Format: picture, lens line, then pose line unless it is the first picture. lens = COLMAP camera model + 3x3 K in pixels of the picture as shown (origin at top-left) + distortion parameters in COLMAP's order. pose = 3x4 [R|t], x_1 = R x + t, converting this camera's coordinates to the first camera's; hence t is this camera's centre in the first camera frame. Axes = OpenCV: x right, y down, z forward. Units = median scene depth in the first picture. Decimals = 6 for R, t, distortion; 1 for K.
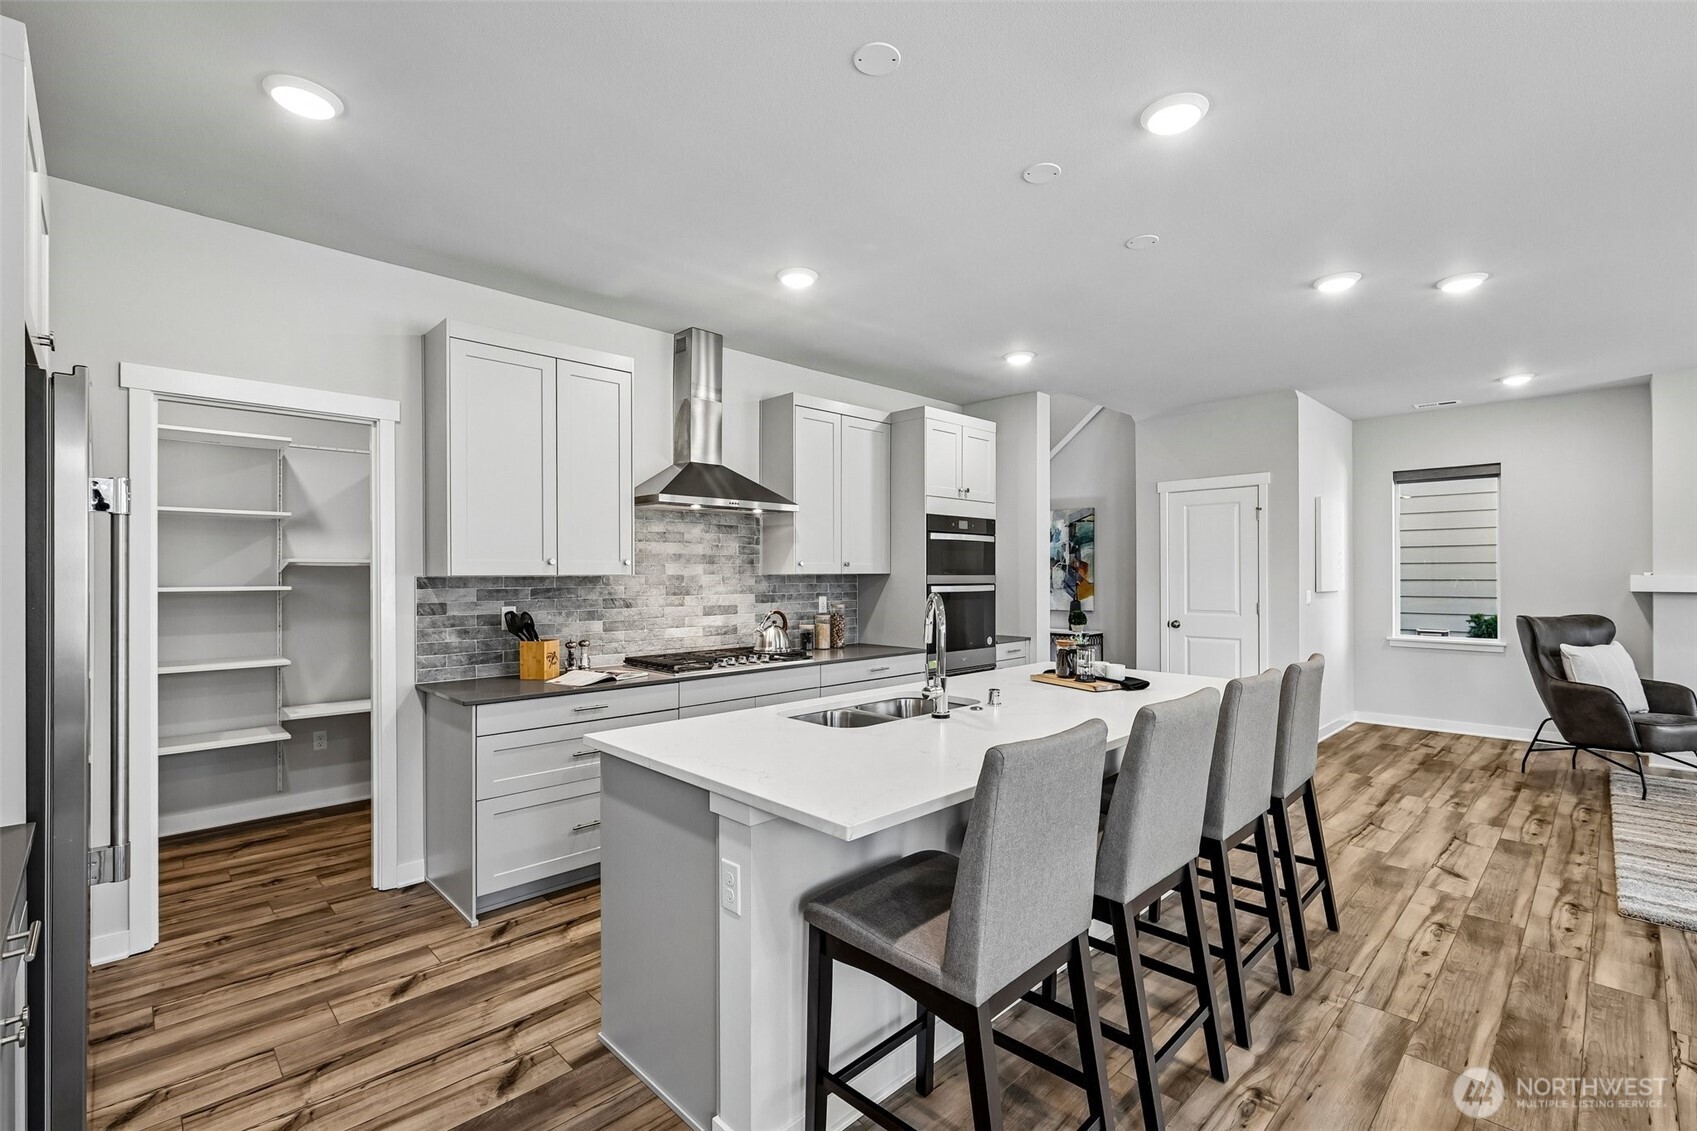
lens RADIAL K [[753.5, 0, 858.4], [0, 753.5, 574.6], [0, 0, 1]] dist [-0.002749, 0.001816]
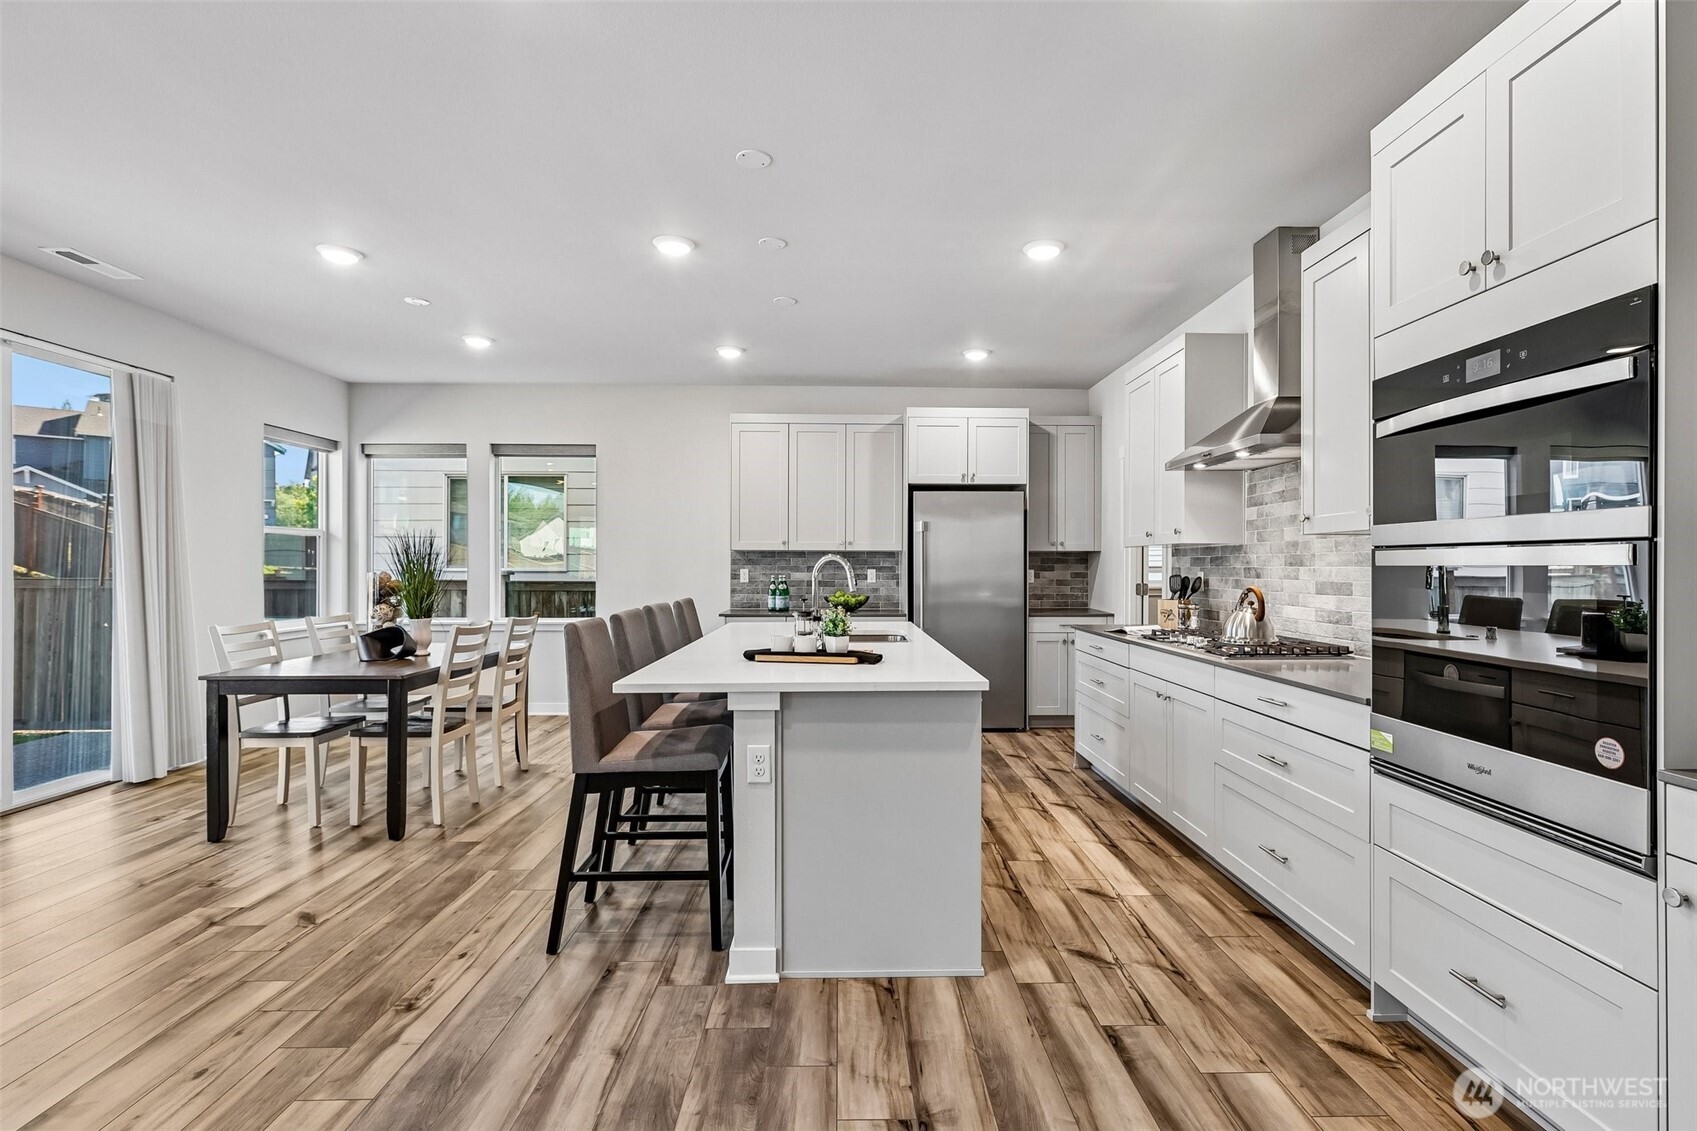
lens RADIAL K [[801.6, 0, 857.5], [0, 801.6, 566.3], [0, 0, 1]] dist [0.003384, -0.000284]
pose [[-0.687622, 0.000491, -0.726068, 0.683907], [-0.001118, 0.999998, 0.001735, 0.026031], [0.726068, 0.002005, -0.687620, 1.213964]]
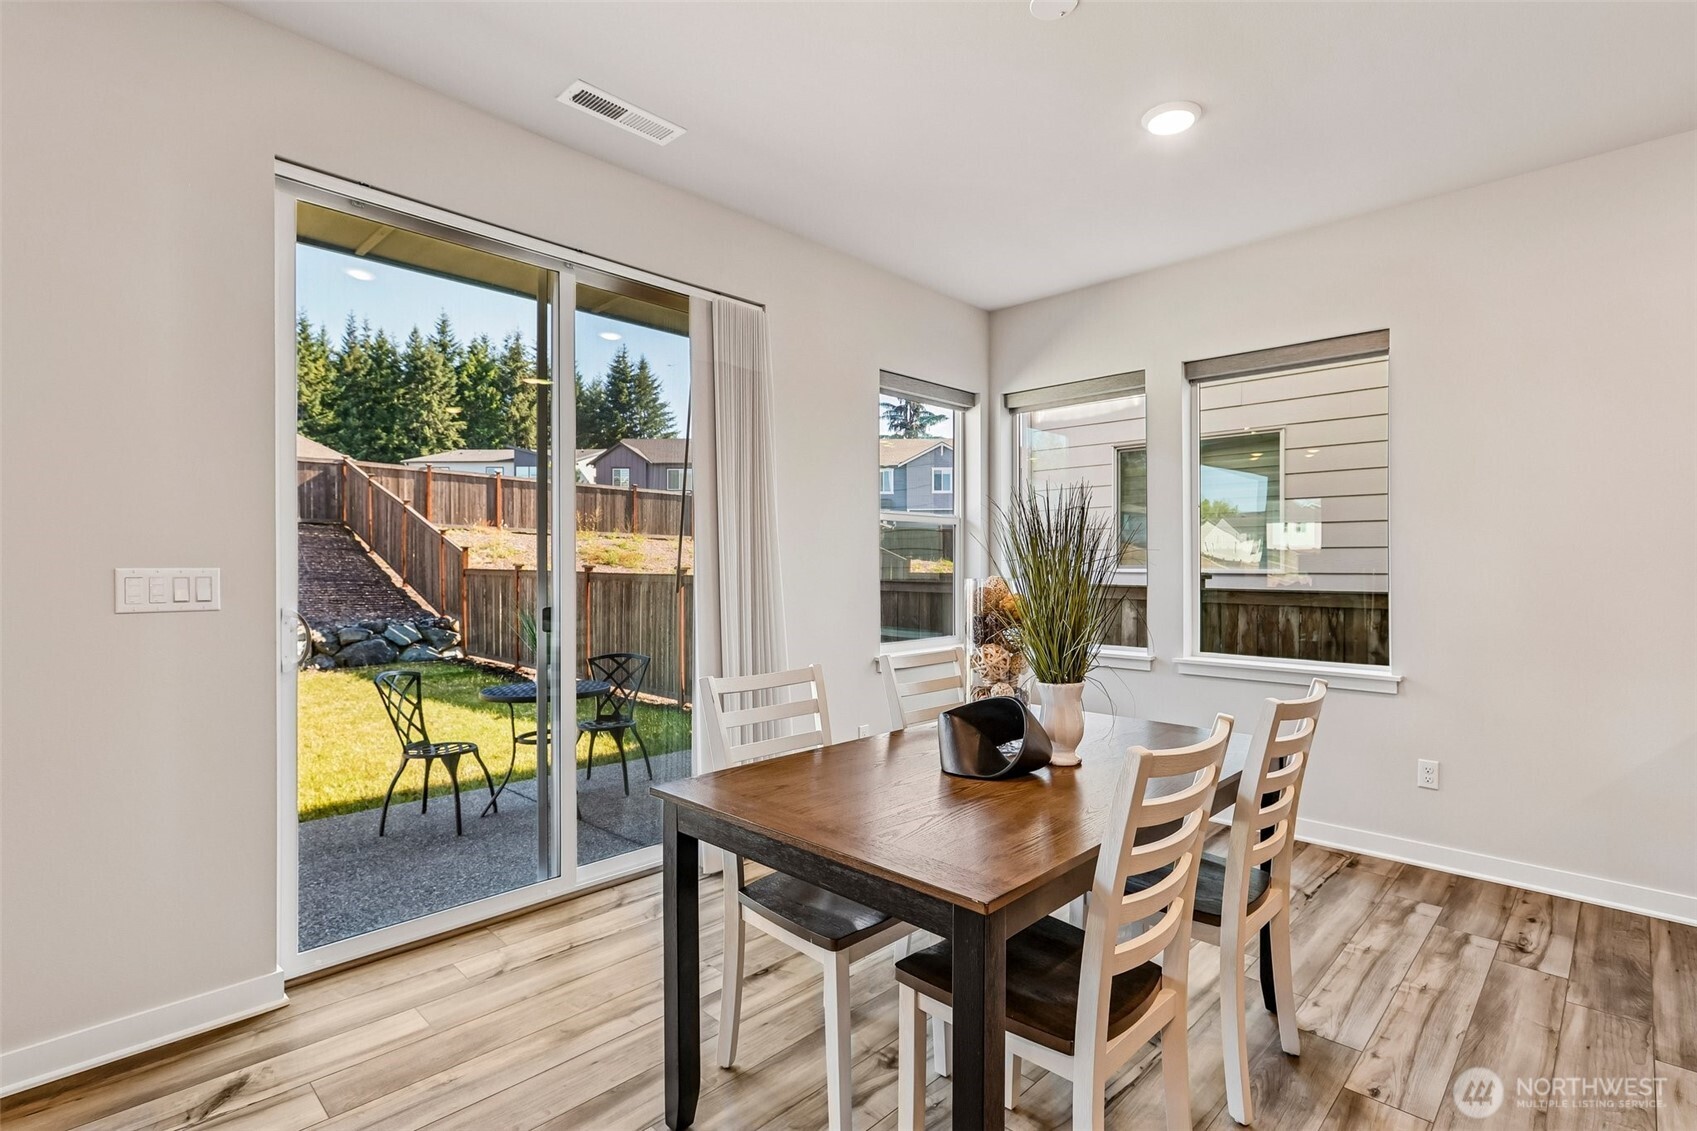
lens RADIAL K [[801.6, 0, 852.5], [0, 801.6, 555.3], [0, 0, 1]] dist [0.003384, -0.000284]
pose [[-0.999773, -0.001201, -0.021253, 0.462307], [-0.000971, 0.999941, -0.010816, 0.027504], [0.021264, -0.010793, -0.999716, 0.587677]]
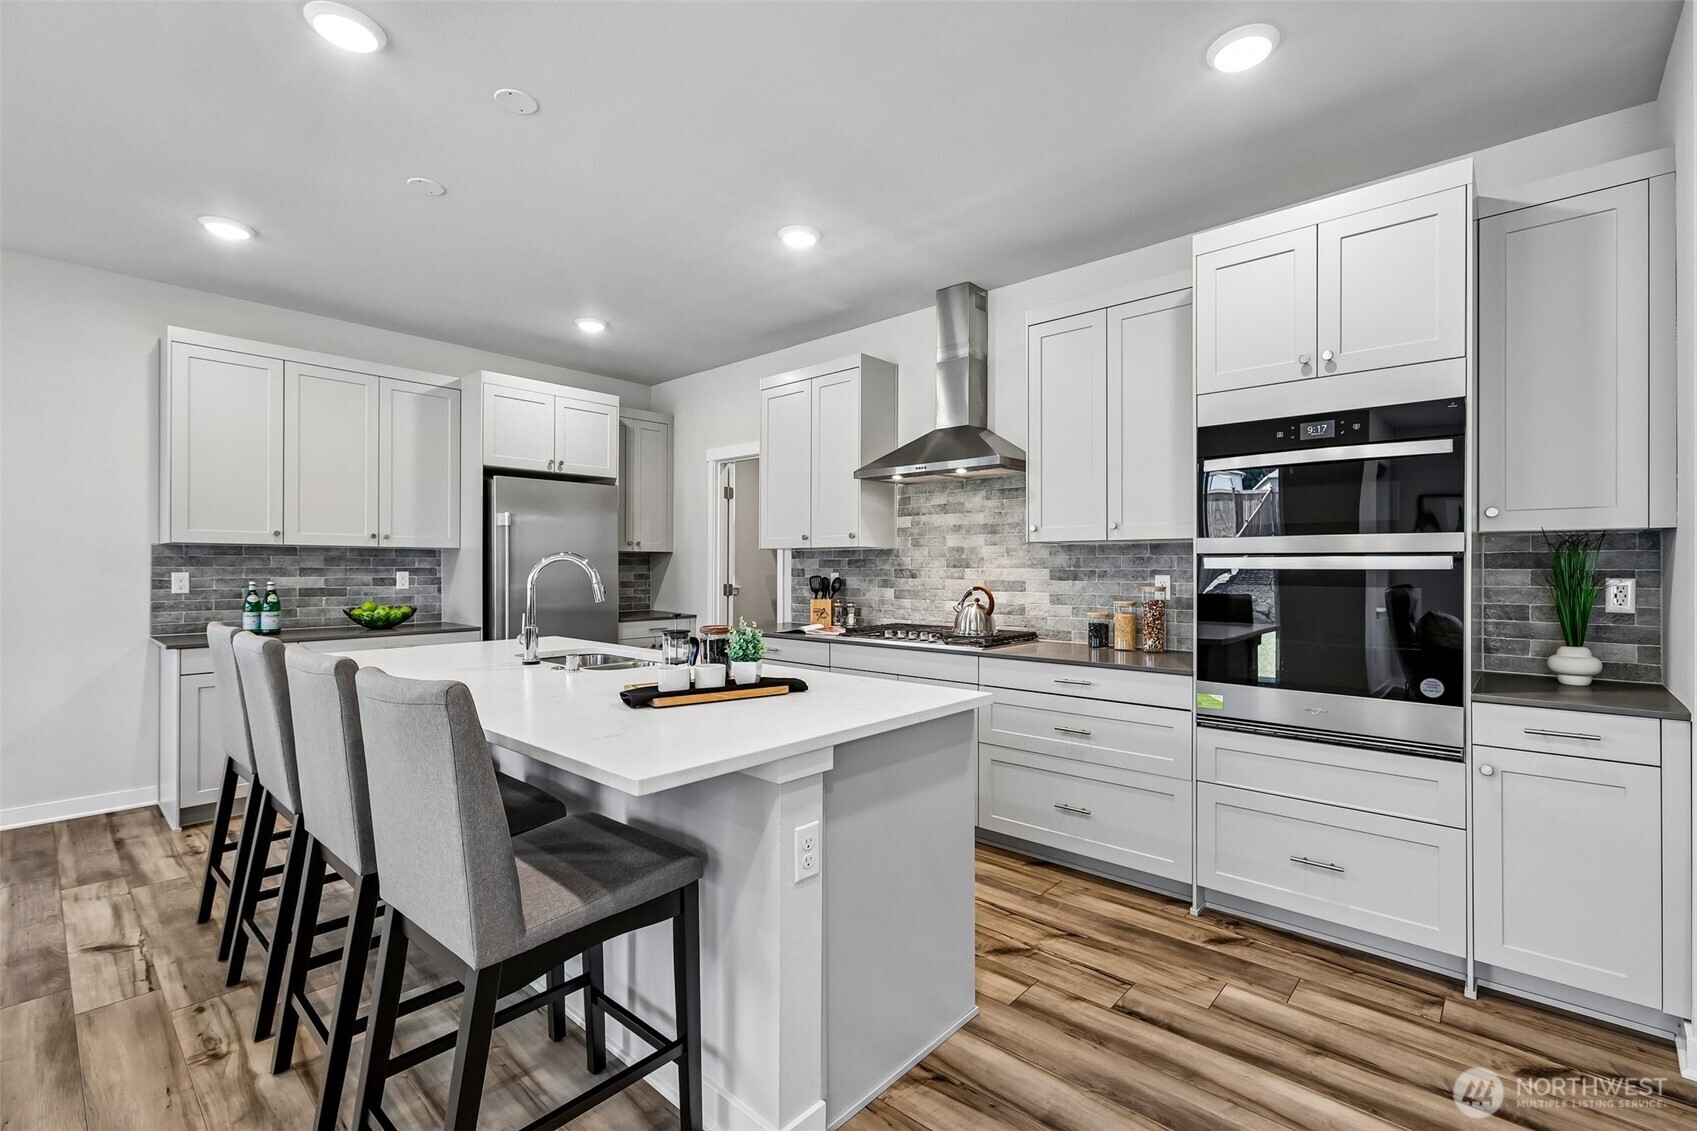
lens RADIAL K [[753.5, 0, 864.5], [0, 753.5, 567.2], [0, 0, 1]] dist [-0.002749, 0.001816]
pose [[0.064008, 0.002122, -0.997947, 0.695953], [-0.002048, 0.999996, 0.001995, 0.024288], [0.997947, 0.001916, 0.064012, 0.793779]]
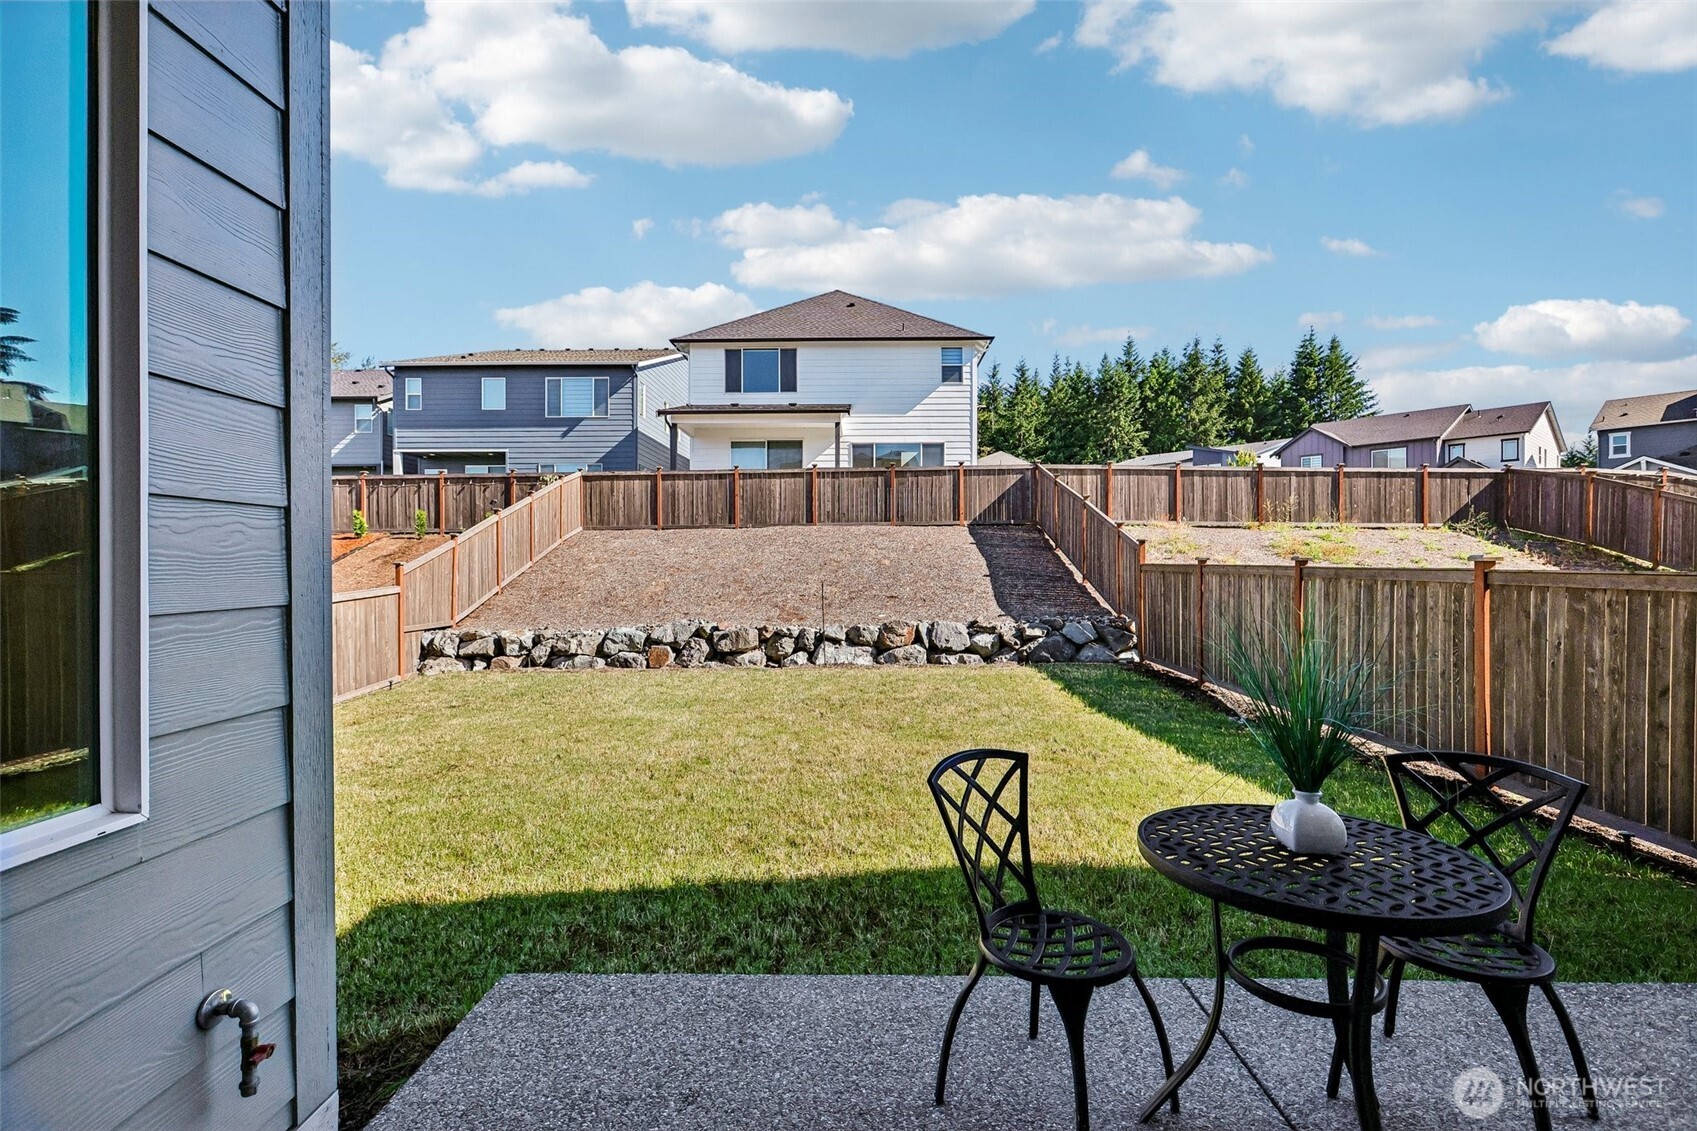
lens RADIAL K [[753.5, 0, 867.5], [0, 753.5, 585.1], [0, 0, 1]] dist [-0.002749, 0.001816]
pose [[-0.707362, -0.016638, 0.706655, 0.717300], [0.004295, 0.999603, 0.027835, 0.043723], [-0.706838, 0.022724, -0.707010, -0.019994]]
